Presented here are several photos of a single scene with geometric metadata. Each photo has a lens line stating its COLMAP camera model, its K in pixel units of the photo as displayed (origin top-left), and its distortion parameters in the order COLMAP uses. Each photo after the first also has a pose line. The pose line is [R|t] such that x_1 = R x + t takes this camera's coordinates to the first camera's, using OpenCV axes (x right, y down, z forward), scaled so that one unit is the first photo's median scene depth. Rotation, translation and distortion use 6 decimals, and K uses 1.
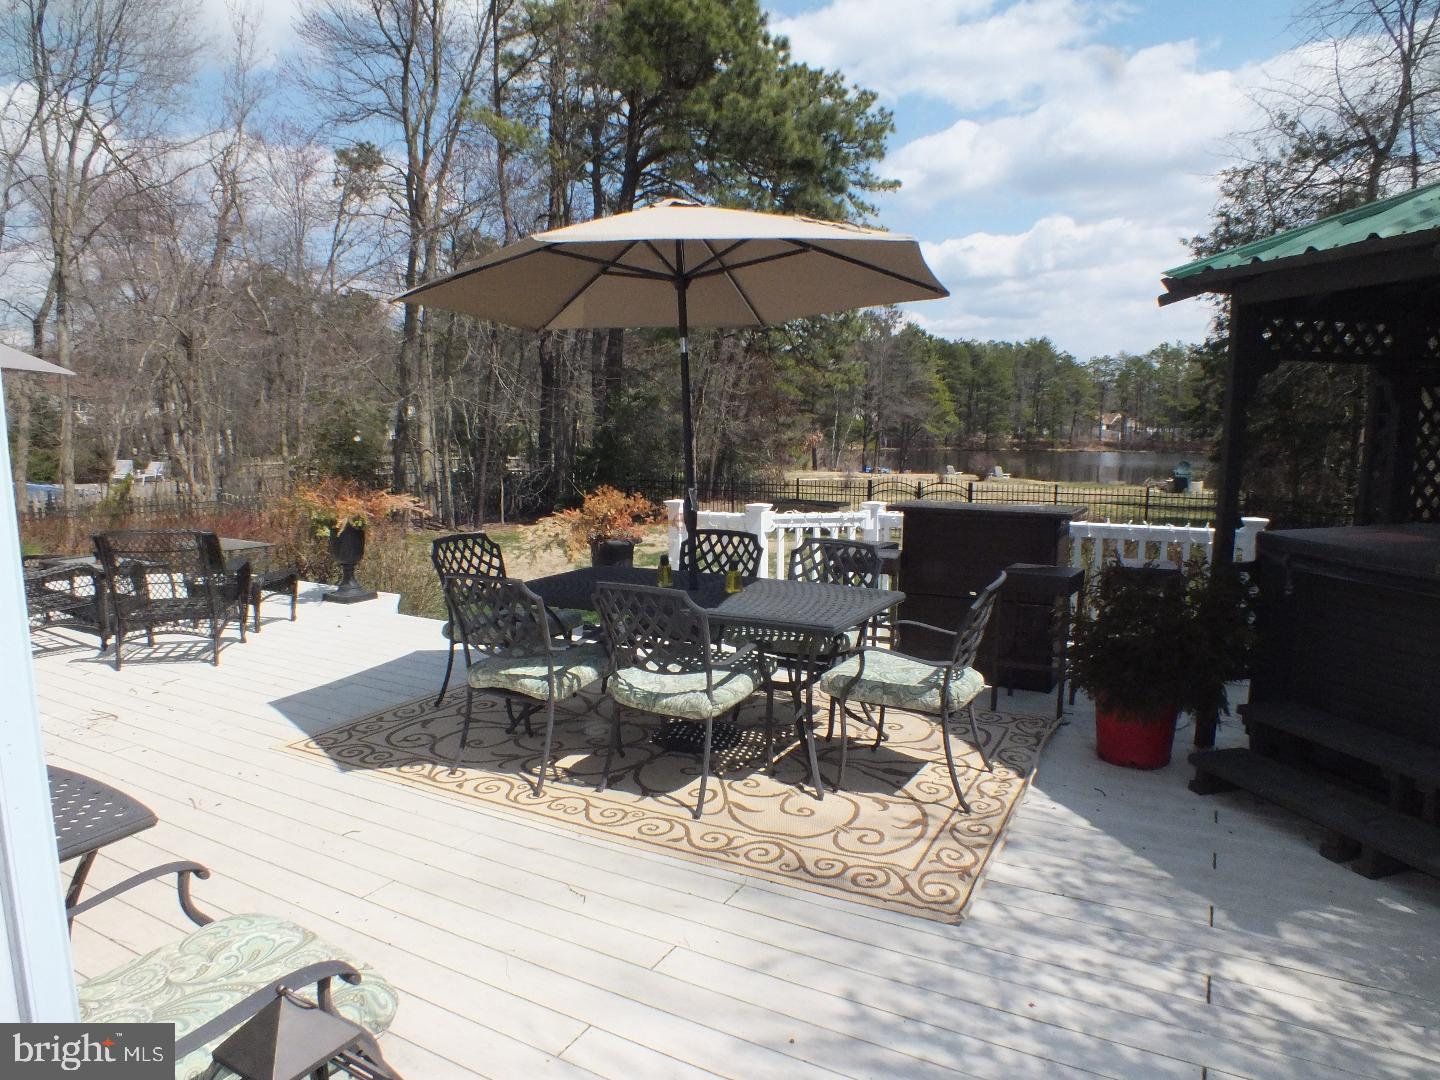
lens RADIAL K [[918.2, 0, 705.9], [0, 918.2, 551.1], [0, 0, 1]] dist [-0.050984, 0.015696]
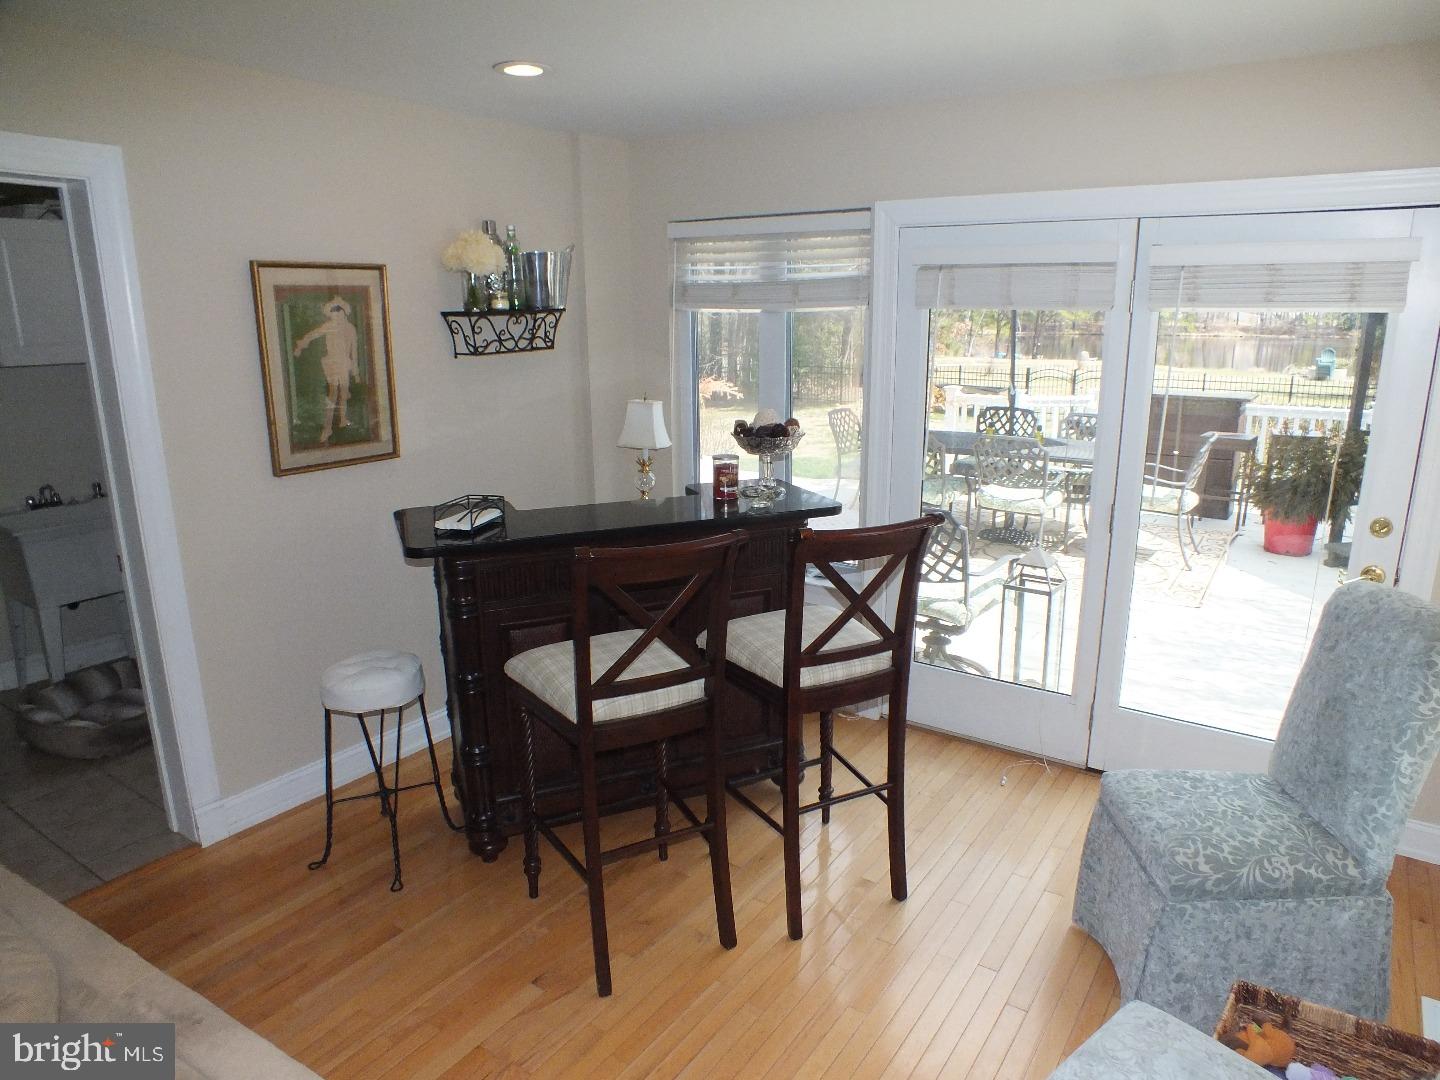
lens RADIAL K [[918.2, 0, 735.9], [0, 918.2, 539.1], [0, 0, 1]] dist [-0.050984, 0.015696]
pose [[0.996096, 0.011055, -0.087579, -0.302415], [-0.001525, 0.994134, 0.108149, 0.029151], [0.088261, -0.107593, 0.990270, -0.557628]]
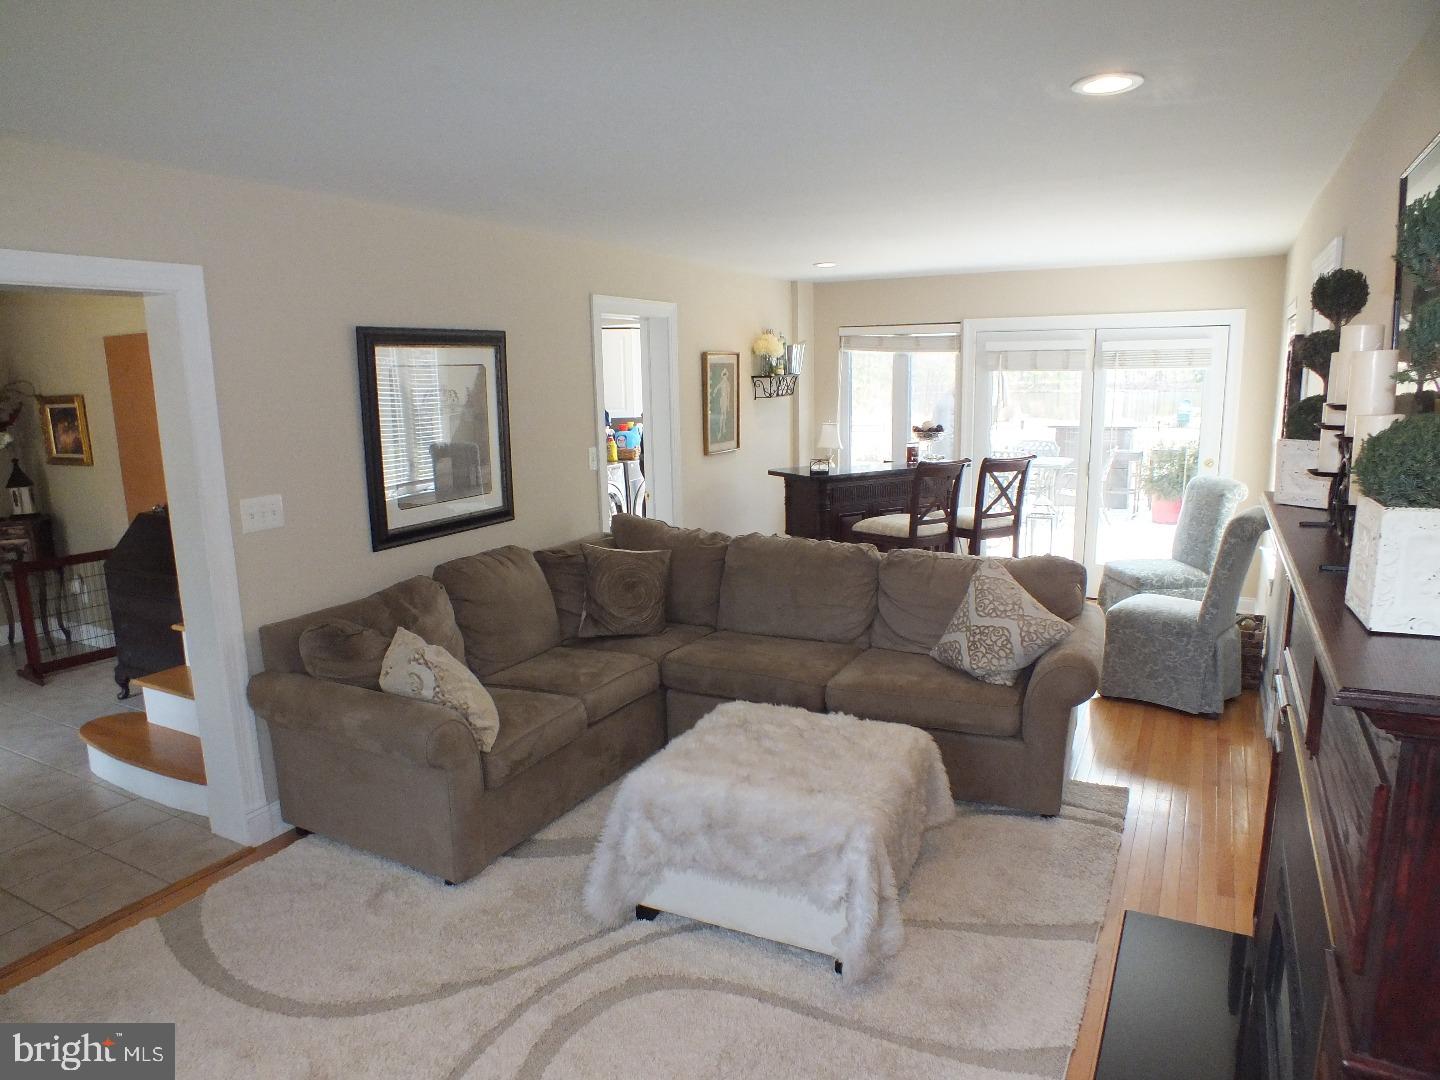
lens RADIAL K [[918.2, 0, 721.8], [0, 918.2, 536.0], [0, 0, 1]] dist [-0.050984, 0.015696]
pose [[0.999495, -0.029904, 0.010725, -0.649612], [0.029490, 0.998886, 0.036834, 0.117257], [-0.011815, -0.036499, 0.999264, -1.230089]]
